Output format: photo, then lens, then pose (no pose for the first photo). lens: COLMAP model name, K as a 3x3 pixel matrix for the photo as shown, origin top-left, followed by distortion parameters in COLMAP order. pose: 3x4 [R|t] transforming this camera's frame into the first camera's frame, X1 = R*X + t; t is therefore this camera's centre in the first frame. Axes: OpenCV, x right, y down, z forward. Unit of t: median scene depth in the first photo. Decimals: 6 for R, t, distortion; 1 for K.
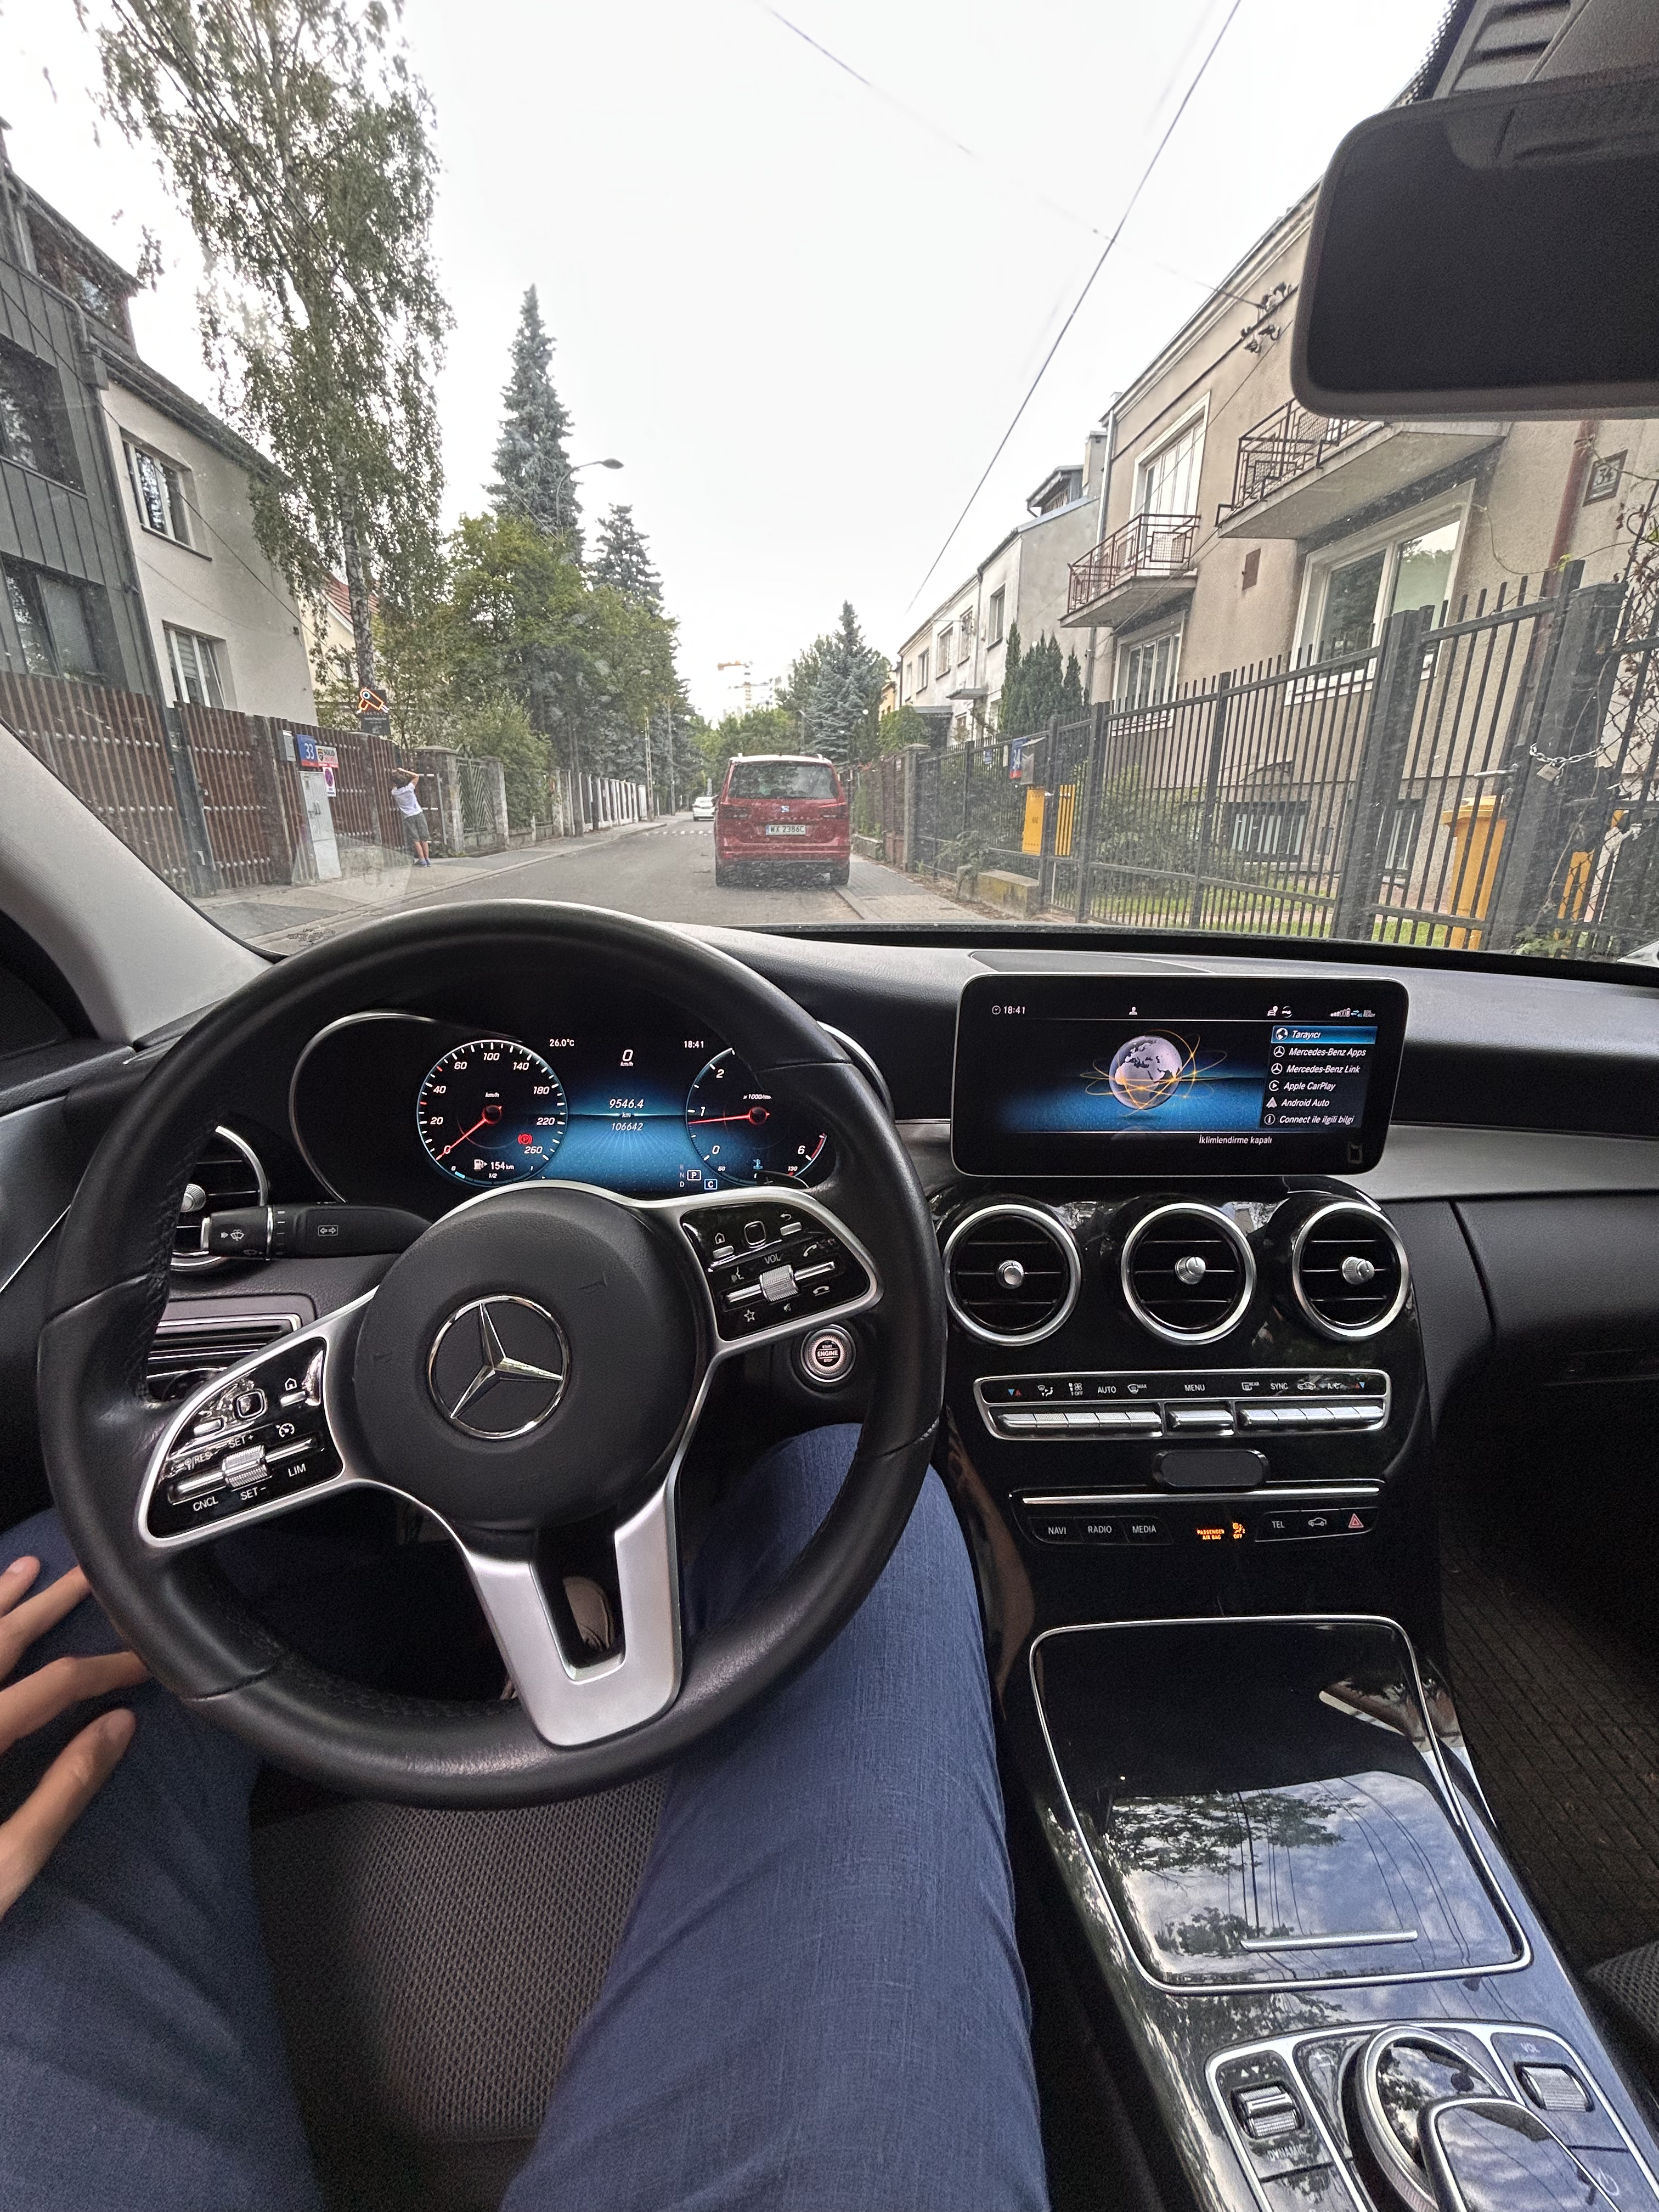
lens RADIAL K [[897.2, 0, 829.5], [0, 897.2, 1106.0], [0, 0, 1]] dist [-0.003887, 0.000285]
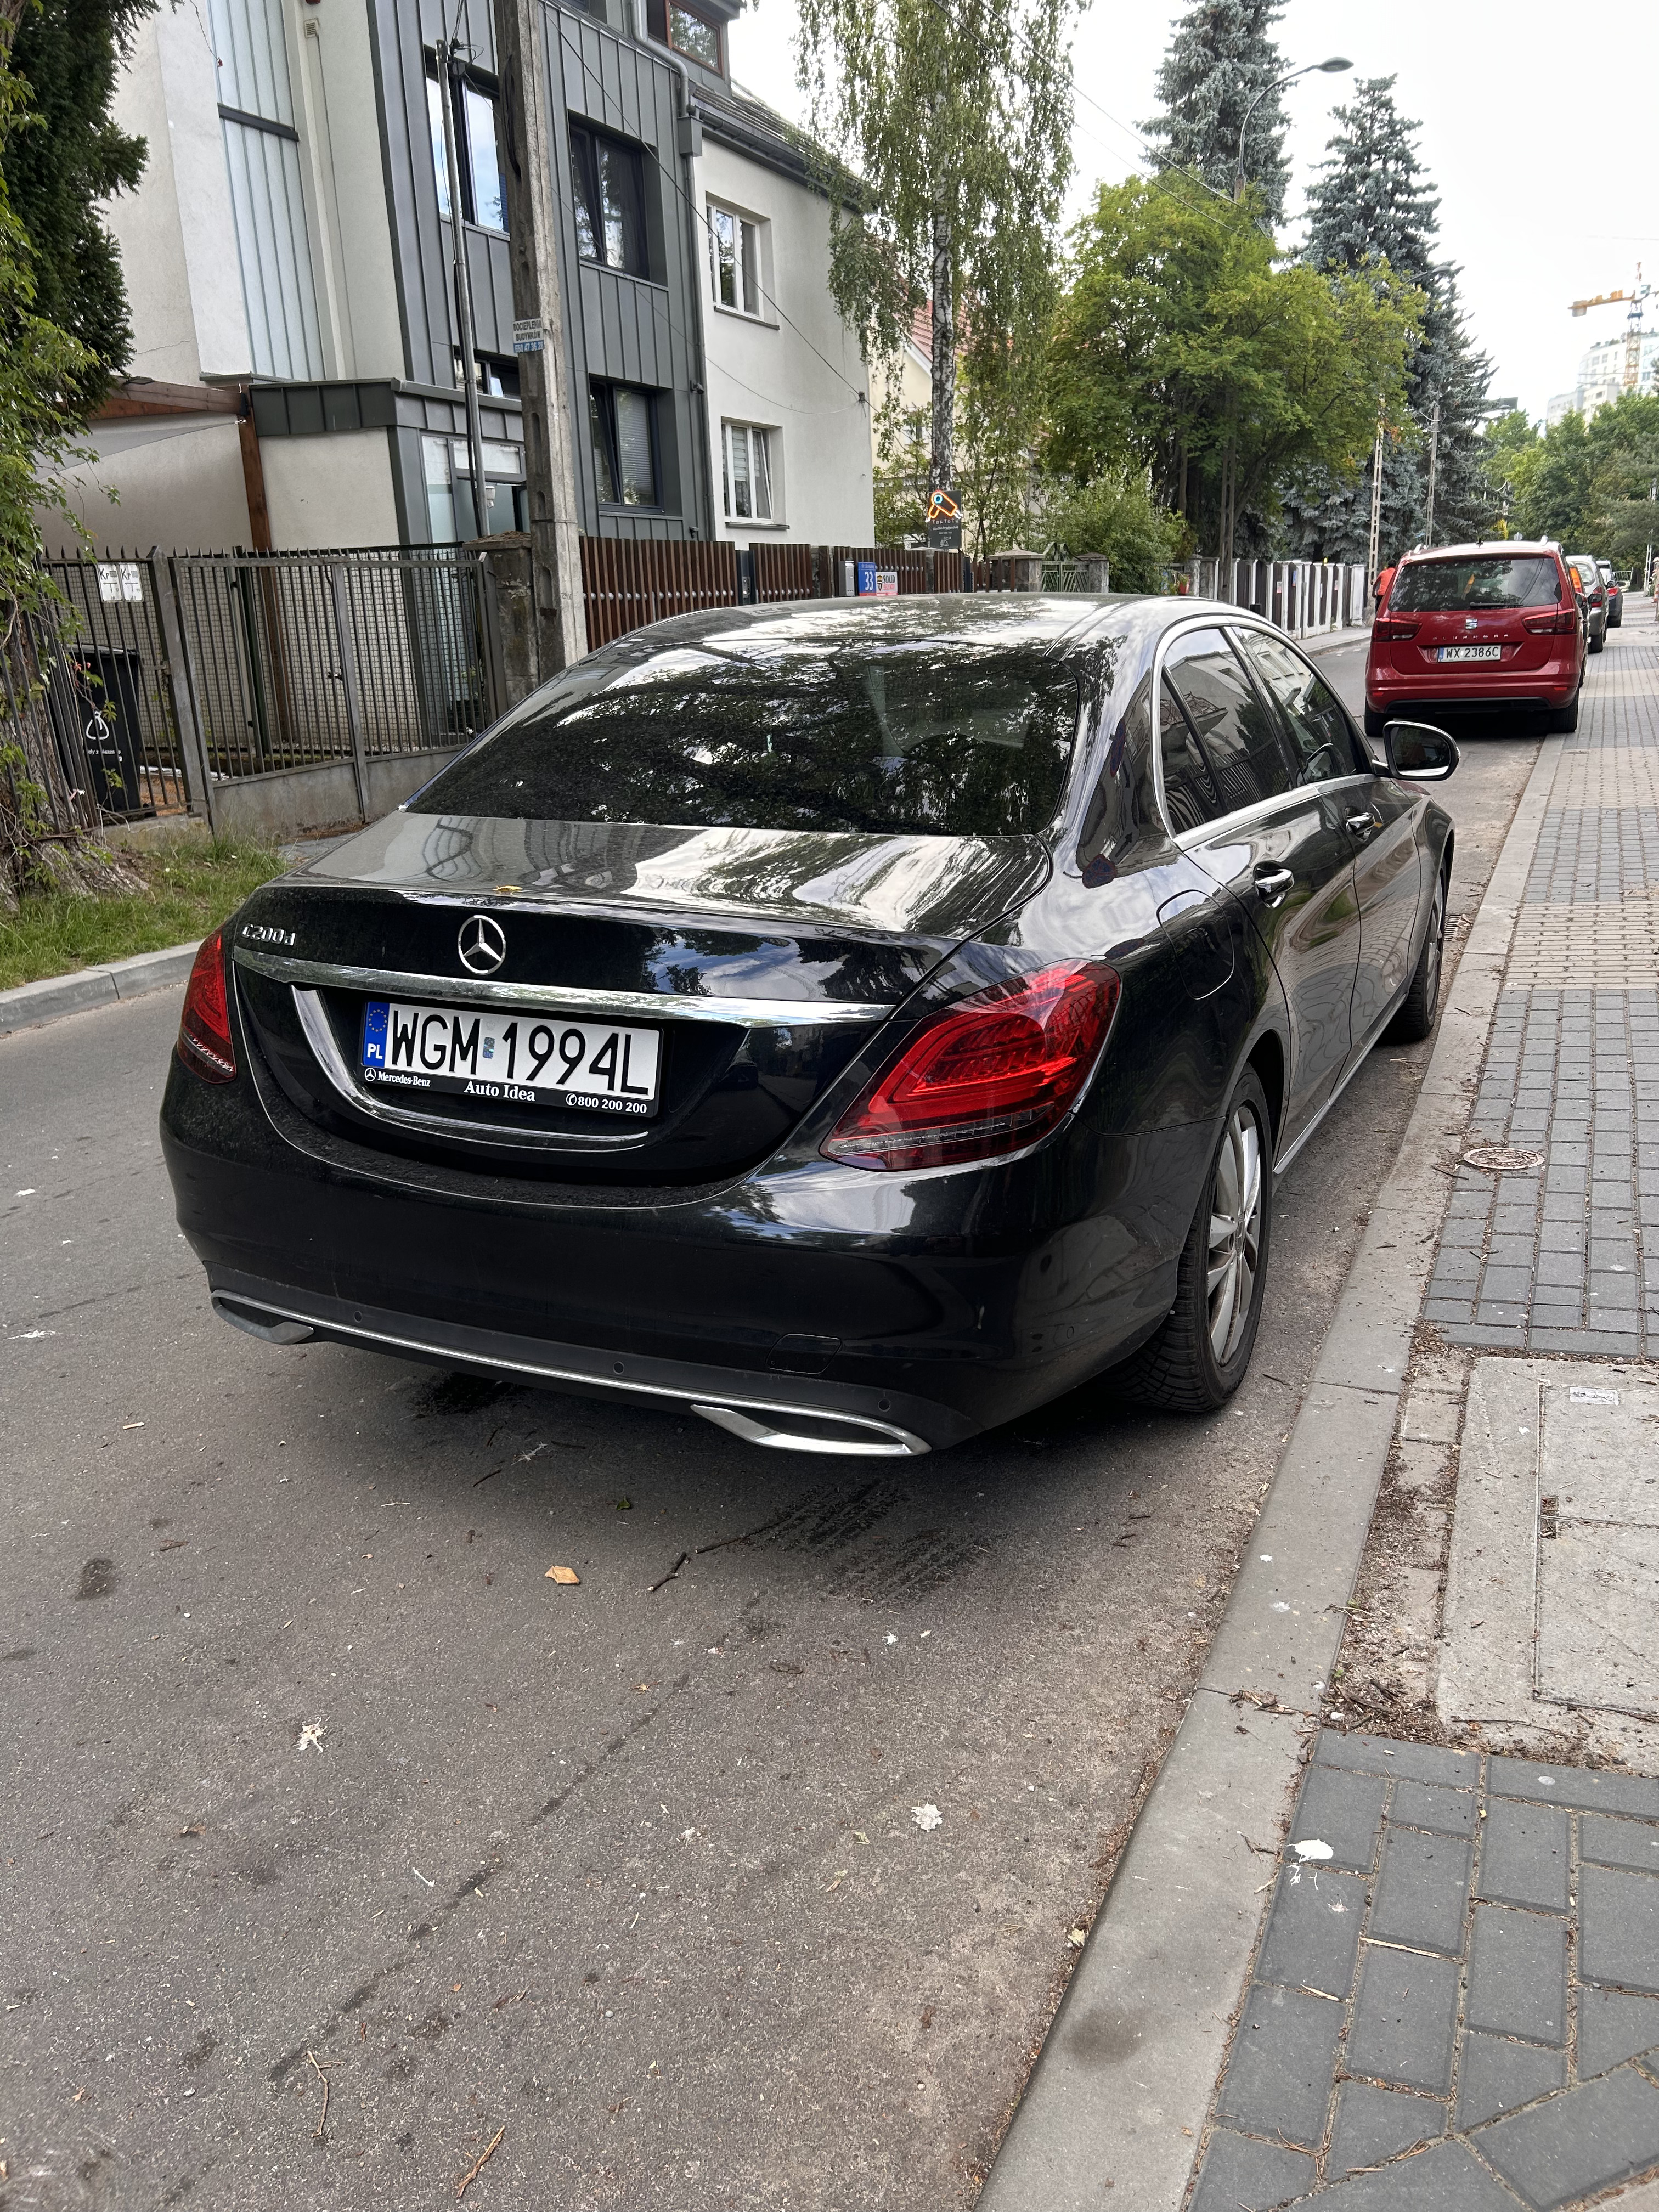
lens RADIAL K [[1682.6, 0, 829.5], [0, 1682.6, 1106.0], [0, 0, 1]] dist [0.024716, 0.002831]
pose [[0.873530, 0.098189, -0.476764, 0.121637], [-0.111538, 0.993760, 0.000302, 0.062626], [0.473819, 0.052913, 0.879031, -0.244535]]
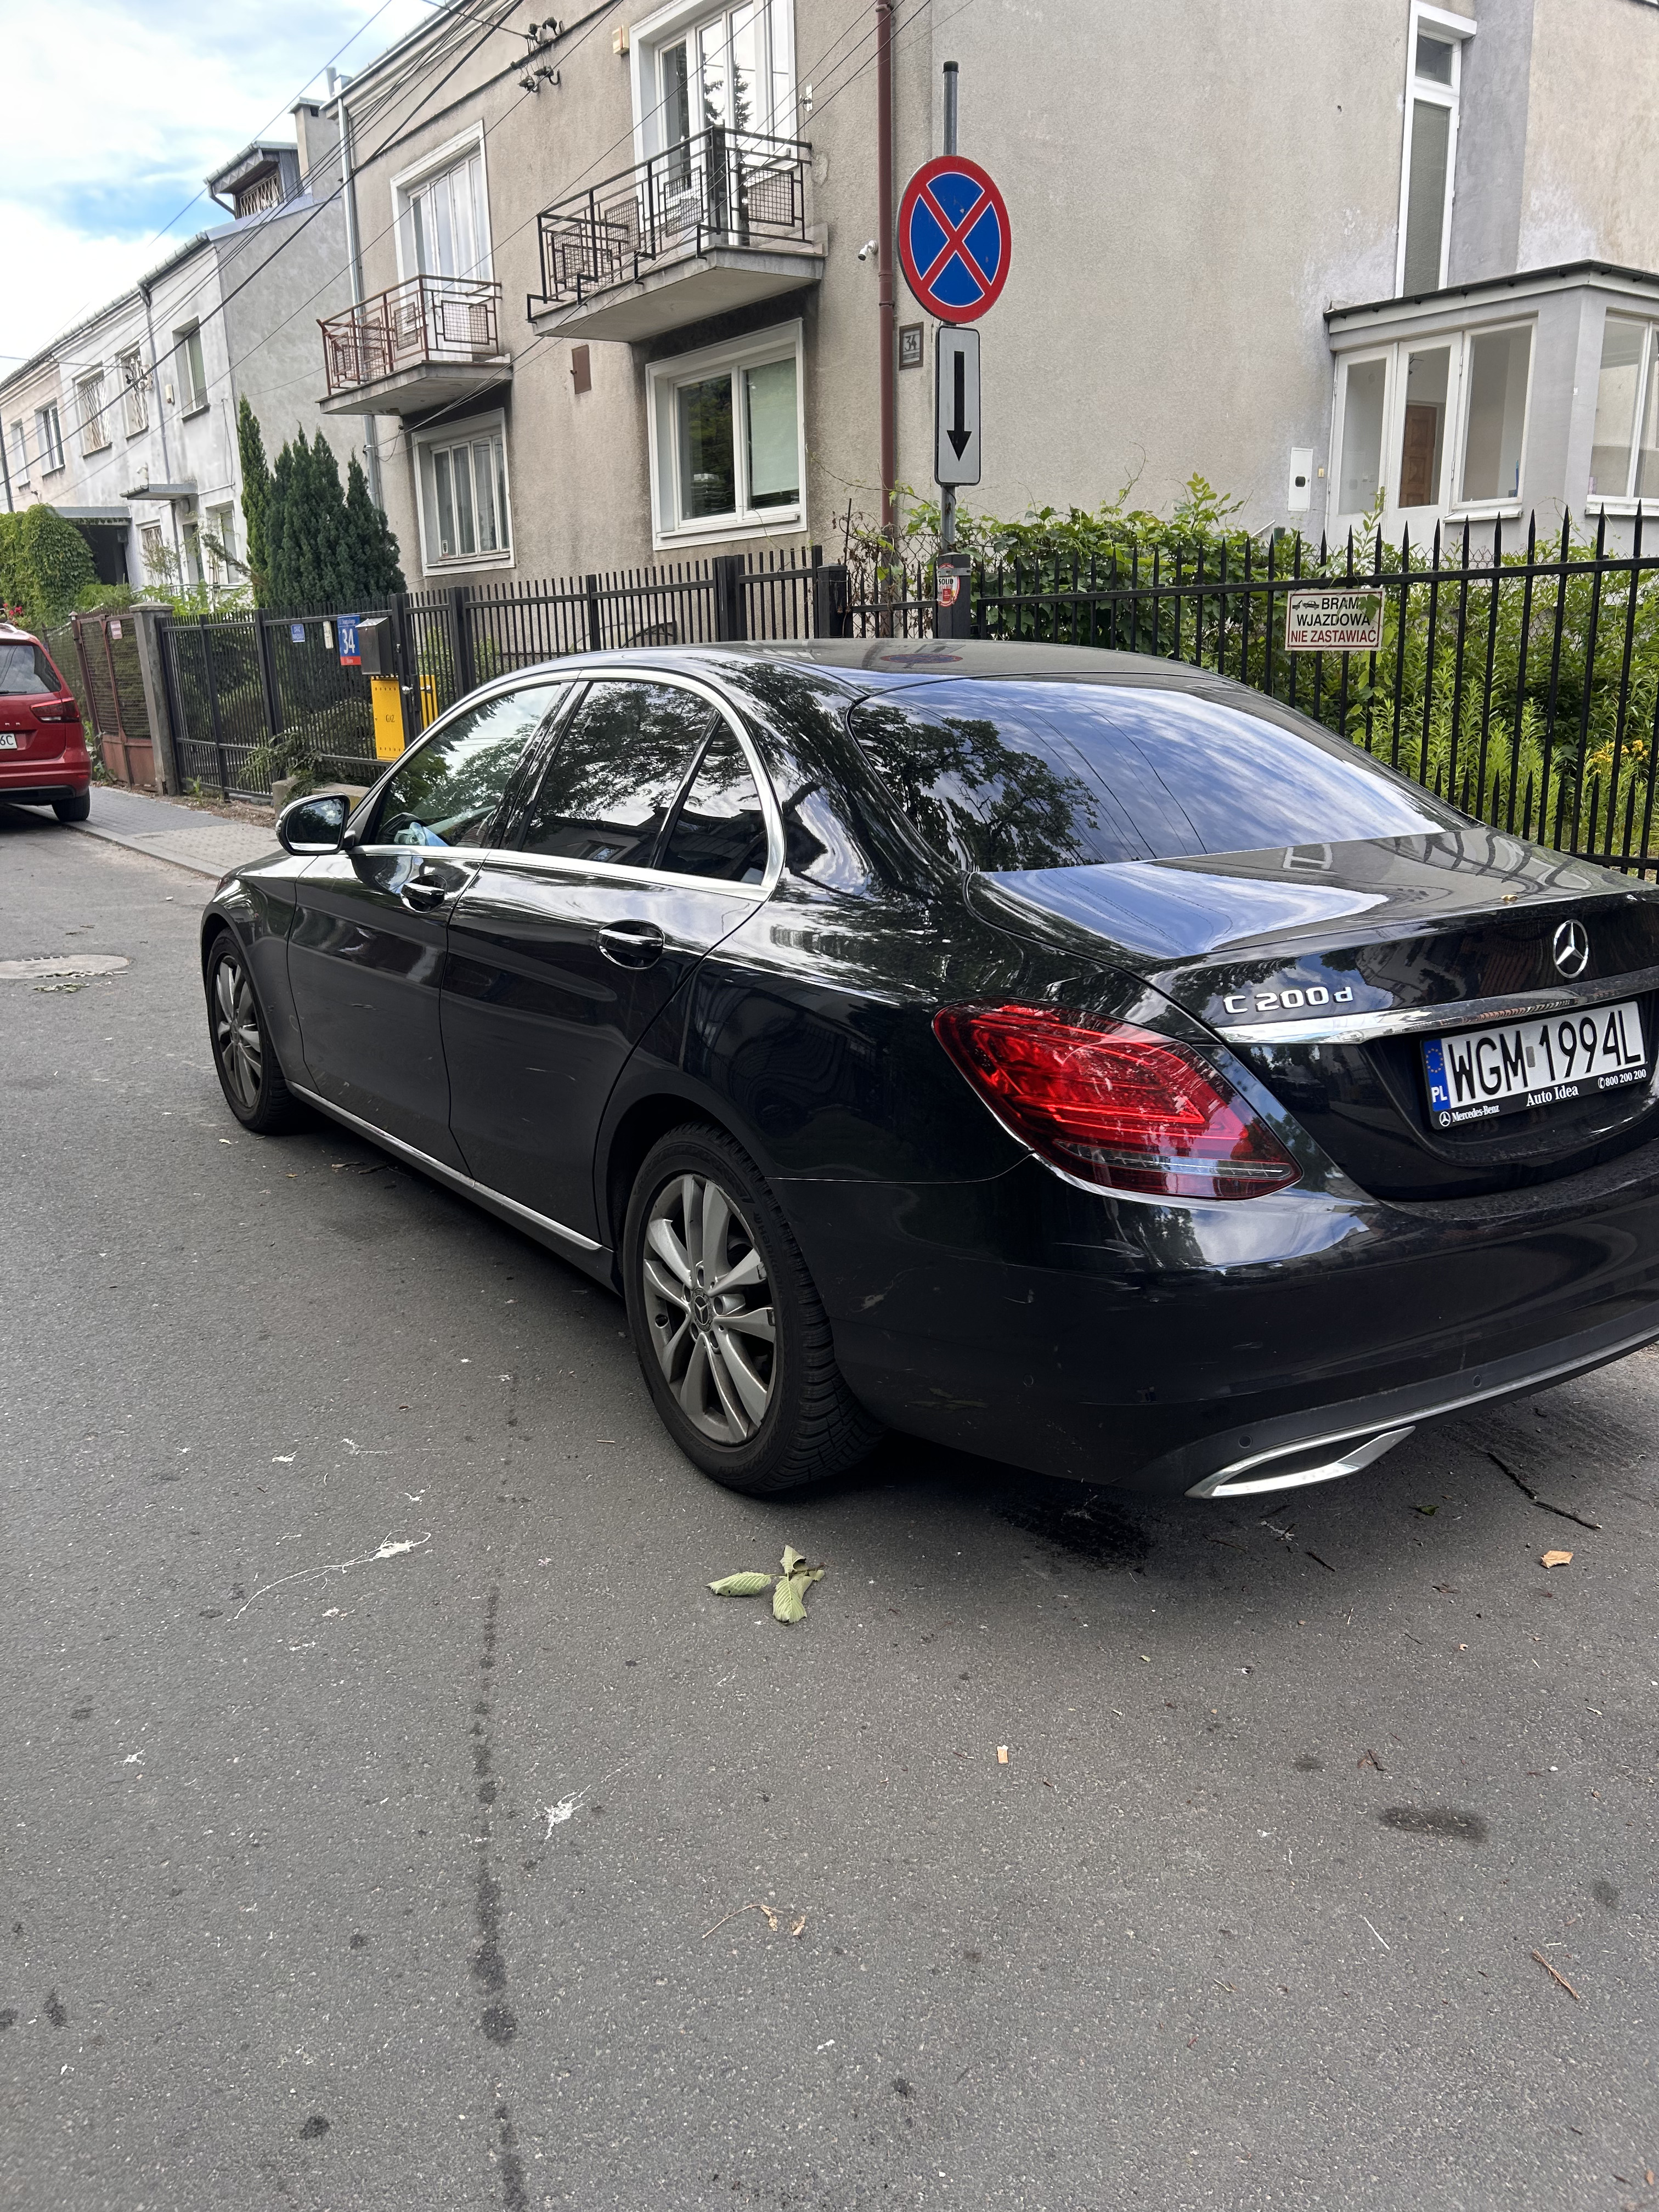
lens RADIAL K [[1682.6, 0, 829.5], [0, 1682.6, 1106.0], [0, 0, 1]] dist [0.024716, 0.002831]
pose [[0.863326, -0.156239, 0.479852, -0.103626], [0.185968, 0.982446, -0.014702, 0.055820], [-0.469132, 0.101930, 0.877226, -0.229183]]
